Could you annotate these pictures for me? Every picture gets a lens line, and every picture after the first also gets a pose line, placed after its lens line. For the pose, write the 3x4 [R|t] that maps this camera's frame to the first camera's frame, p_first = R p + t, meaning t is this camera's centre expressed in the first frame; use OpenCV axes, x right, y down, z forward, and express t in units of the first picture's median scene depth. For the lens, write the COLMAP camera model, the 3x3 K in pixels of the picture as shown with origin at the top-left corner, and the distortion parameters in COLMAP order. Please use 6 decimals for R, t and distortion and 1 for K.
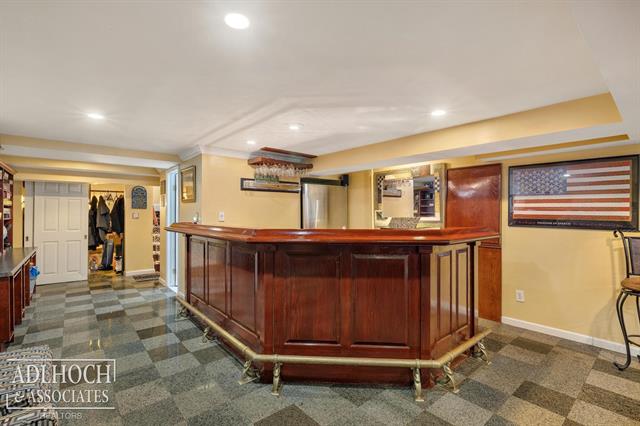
lens RADIAL K [[303.7, 0, 320.0], [0, 303.7, 213.0], [0, 0, 1]] dist [-0.011826, 0.000168]
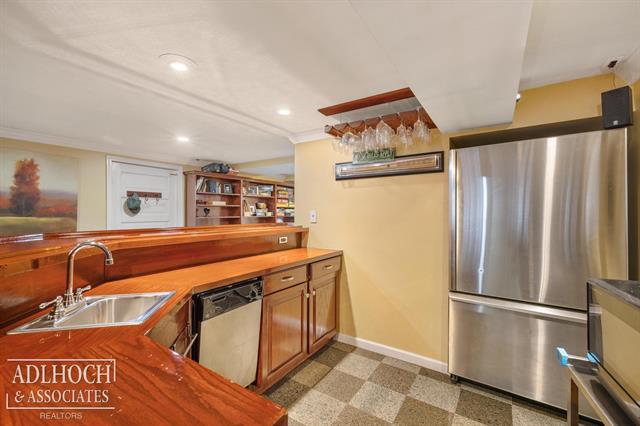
lens RADIAL K [[269.4, 0, 320.0], [0, 269.4, 213.0], [0, 0, 1]] dist [-0.000591, -0.000091]
pose [[0.267889, -0.000072, -0.963450, 0.345975], [0.000821, 1.000000, 0.000153, 0.002127], [0.963449, -0.000832, 0.267889, 0.793047]]
